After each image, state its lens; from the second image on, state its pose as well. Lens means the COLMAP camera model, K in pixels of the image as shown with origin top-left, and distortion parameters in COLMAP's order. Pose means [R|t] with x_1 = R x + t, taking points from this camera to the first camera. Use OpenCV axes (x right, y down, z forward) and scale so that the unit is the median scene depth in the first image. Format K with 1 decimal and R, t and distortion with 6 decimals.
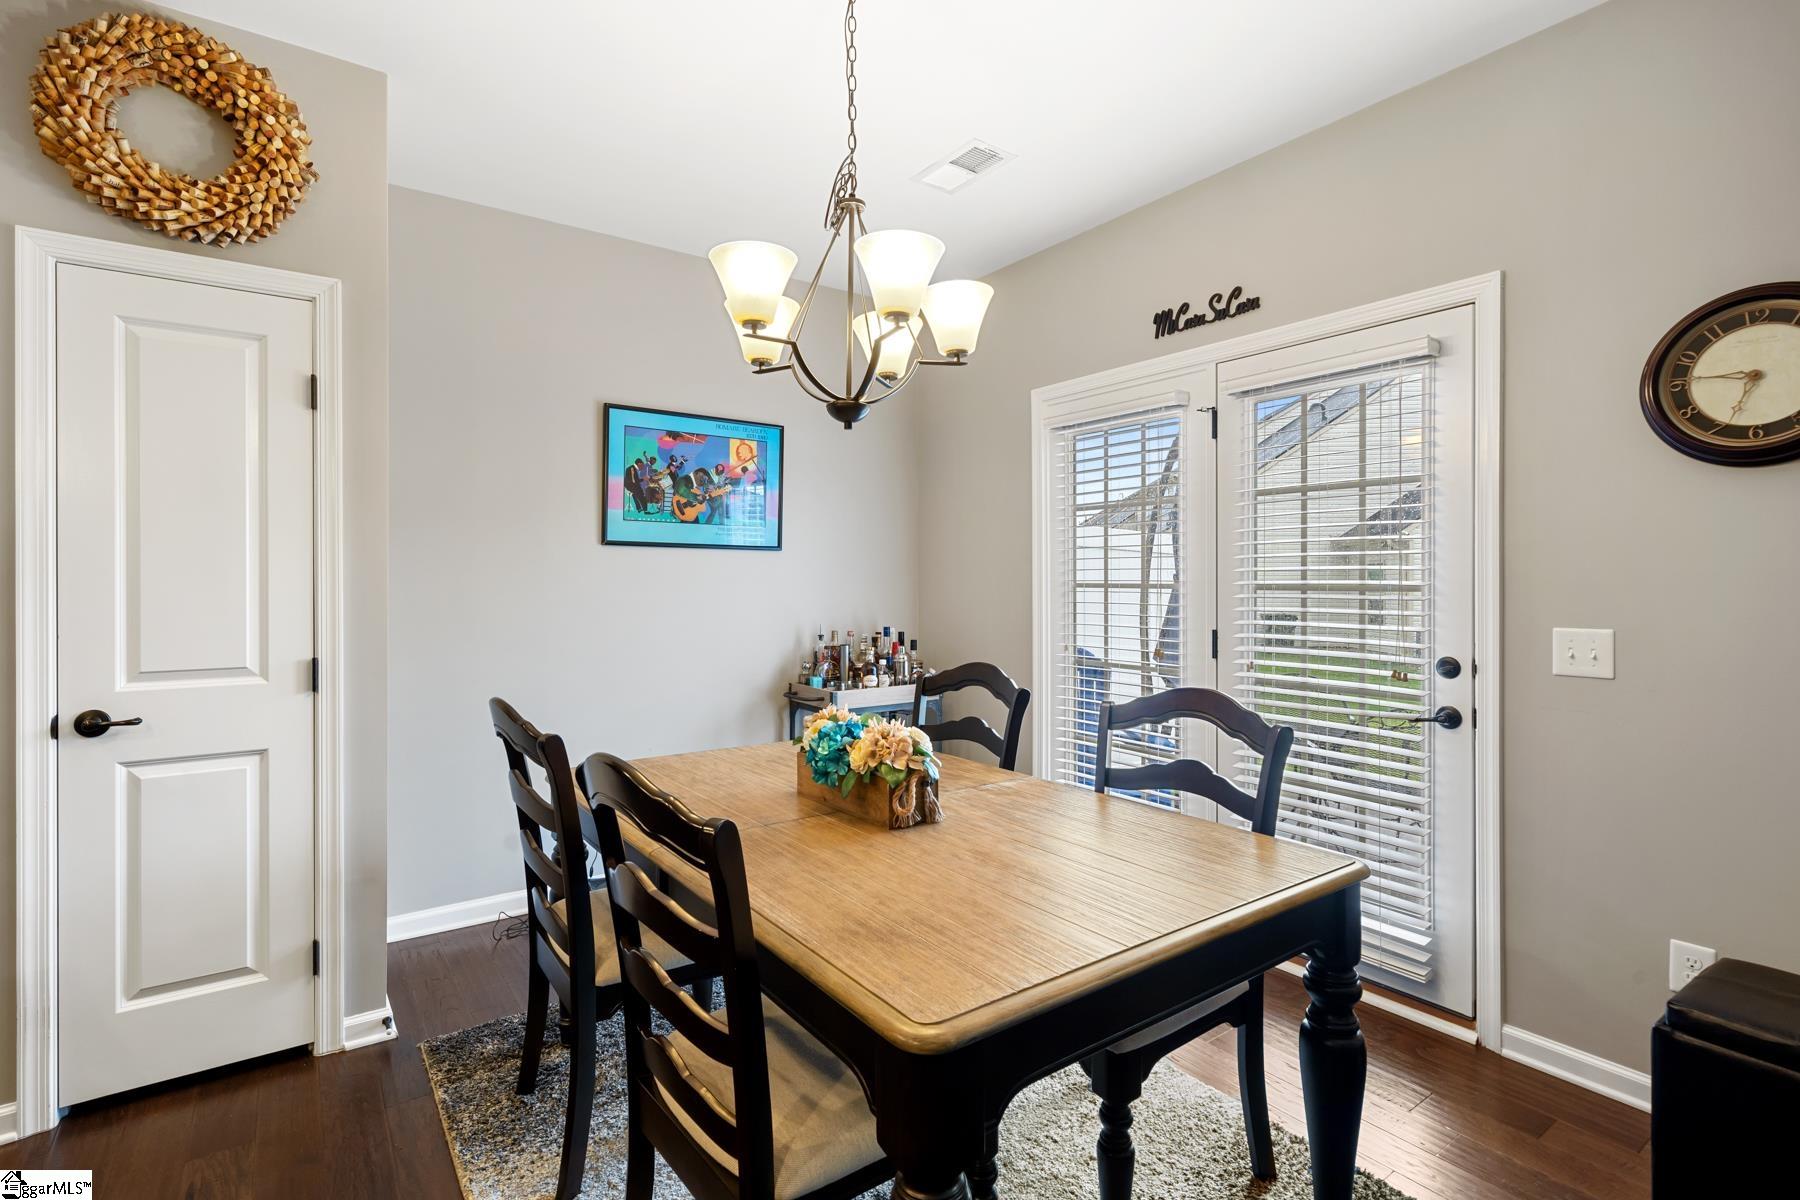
lens RADIAL K [[846.9, 0, 887.7], [0, 846.9, 582.8], [0, 0, 1]] dist [0.002462, -0.000376]
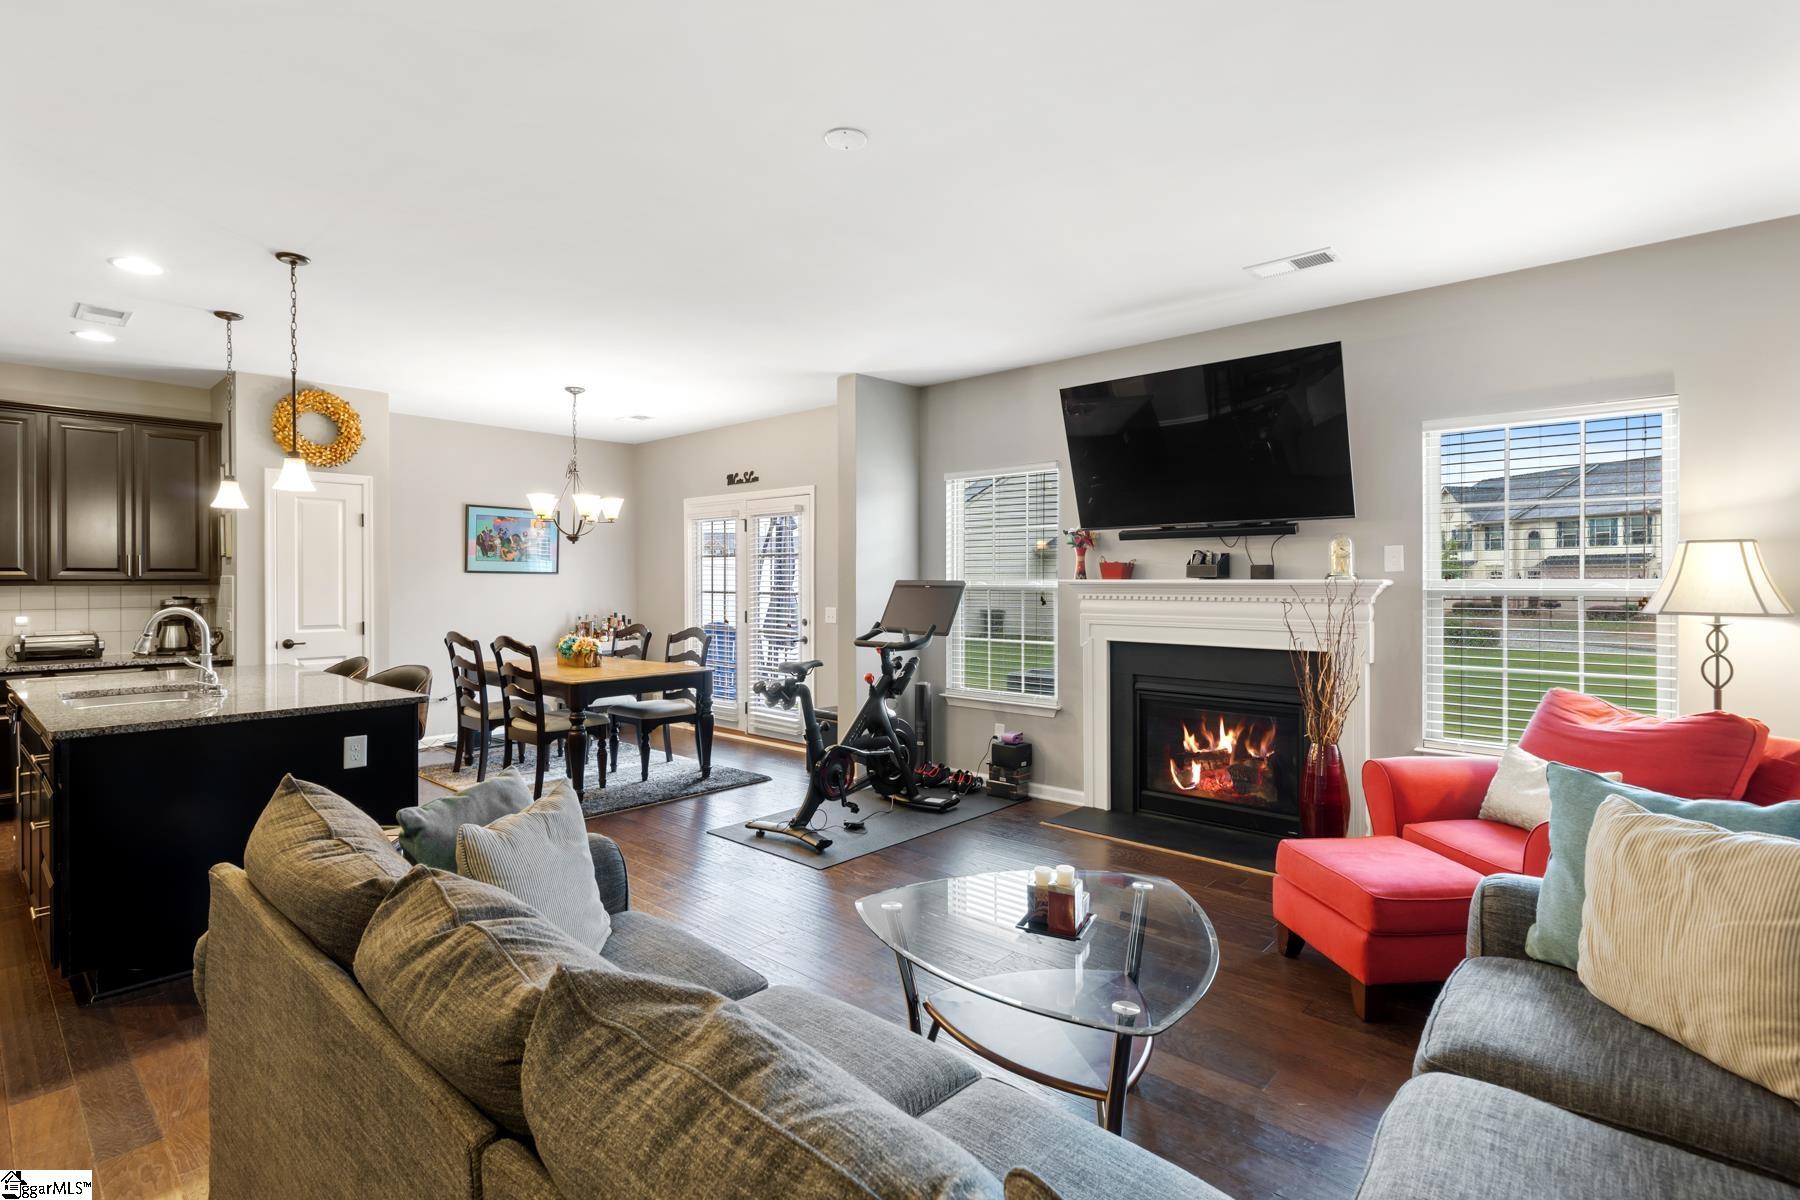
lens RADIAL K [[862.7, 0, 891.1], [0, 862.7, 584.6], [0, 0, 1]] dist [0.001883, -0.000323]
pose [[0.976108, 0.000433, 0.217286, 0.351069], [-0.001109, 0.999995, 0.002991, -0.036808], [-0.217284, -0.003160, 0.976103, -2.042533]]
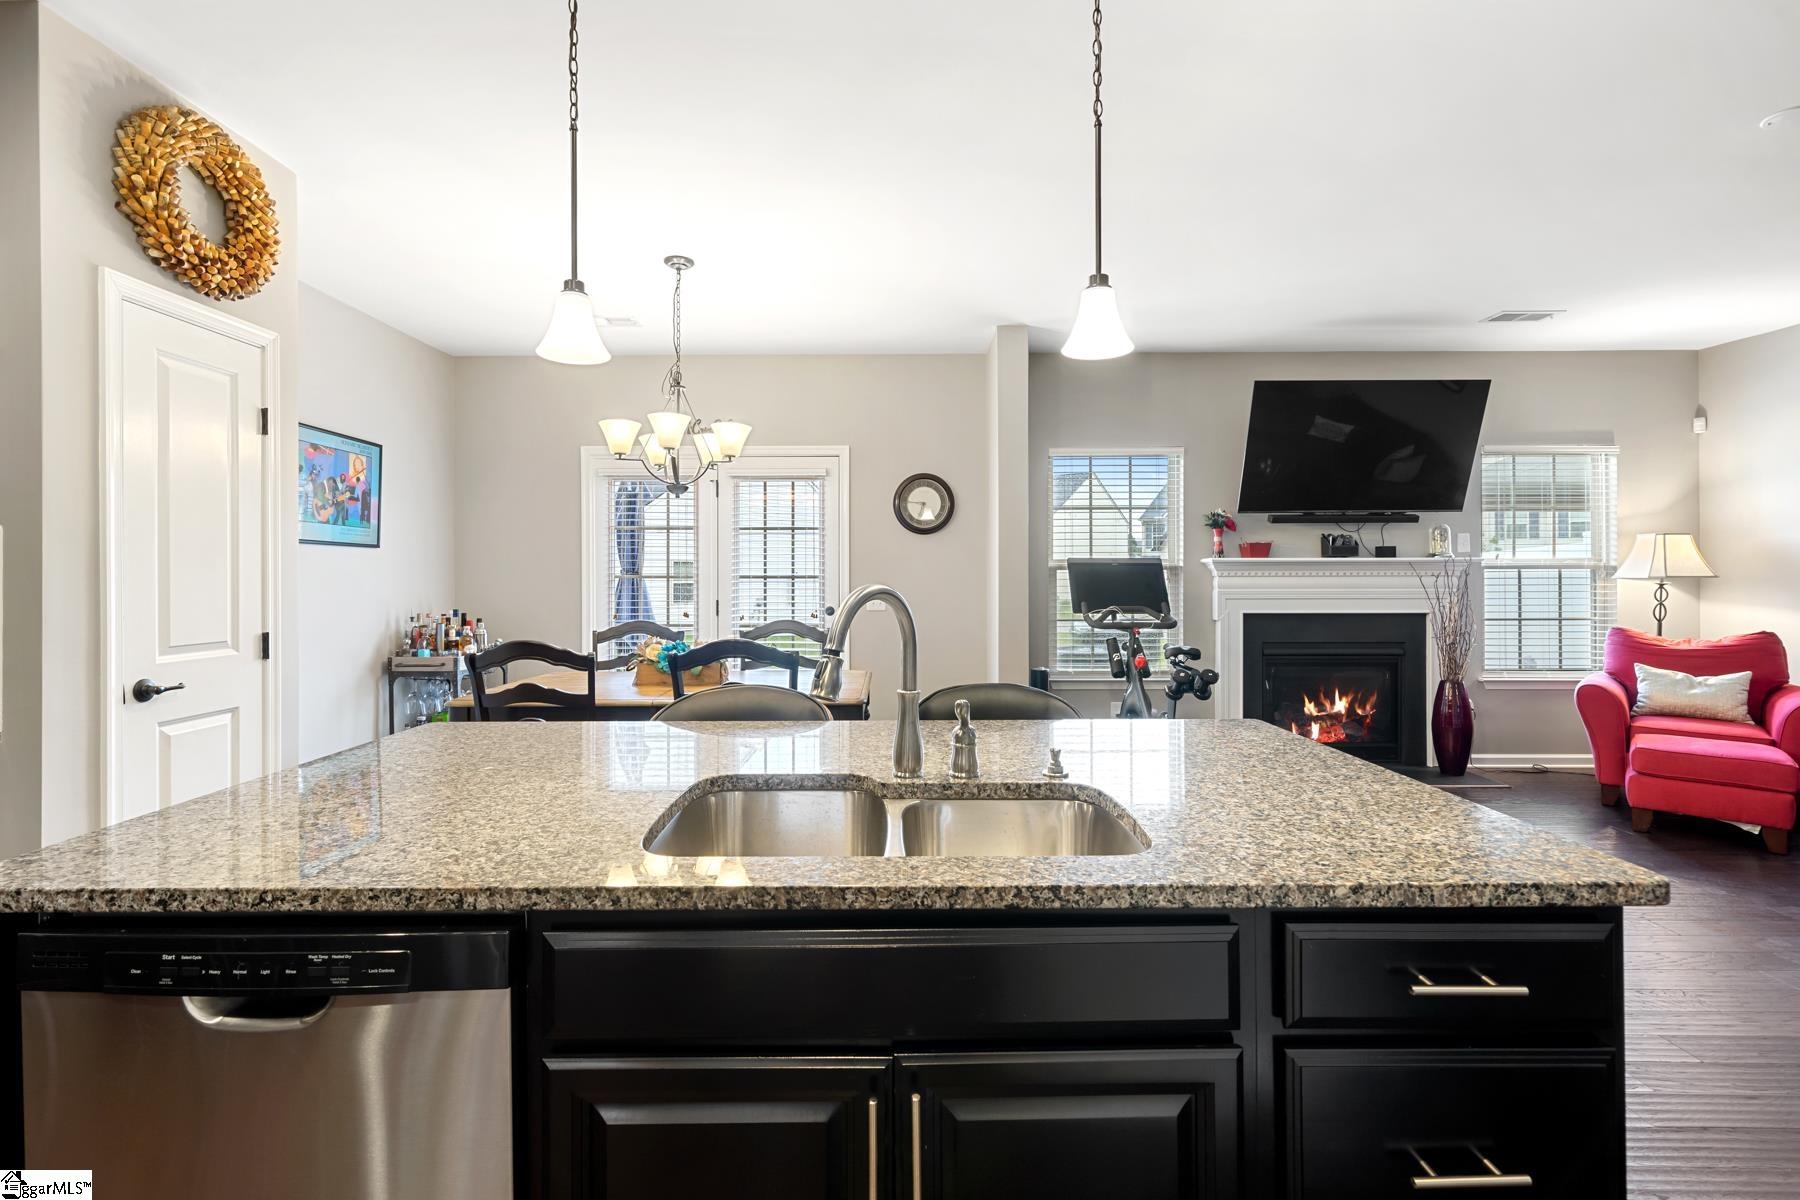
lens RADIAL K [[820.3, 0, 885.8], [0, 820.3, 574.1], [0, 0, 1]] dist [-0.000429, 0.000798]
pose [[0.584129, 0.001601, 0.811659, -1.176298], [0.002574, 0.999989, -0.003826, 0.009224], [-0.811657, 0.004324, 0.584119, -0.479562]]
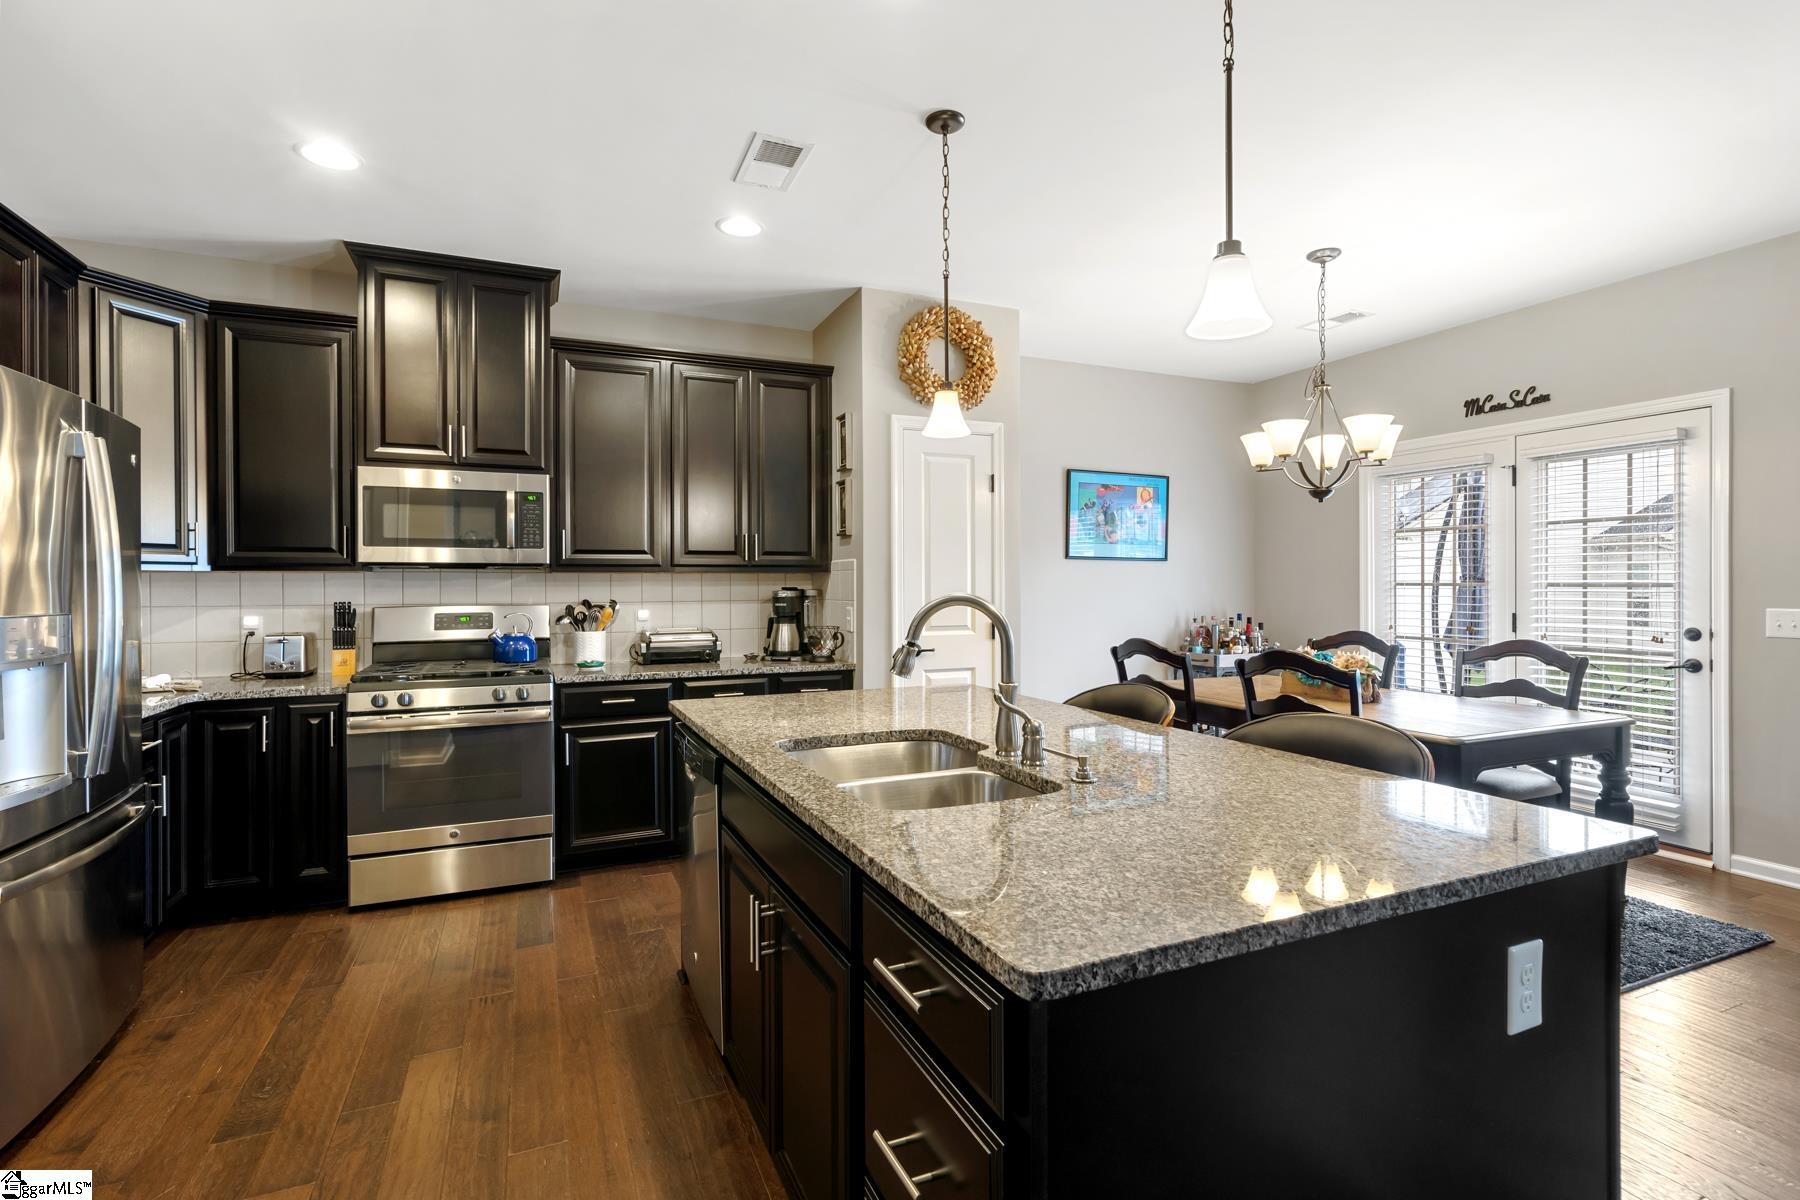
lens RADIAL K [[835.9, 0, 885.2], [0, 835.9, 585.6], [0, 0, 1]] dist [0.002366, -0.000054]
pose [[0.977828, -0.001213, -0.209407, -0.542000], [0.001487, 0.999998, 0.001153, 0.004424], [0.209405, -0.001439, 0.977828, -0.942866]]
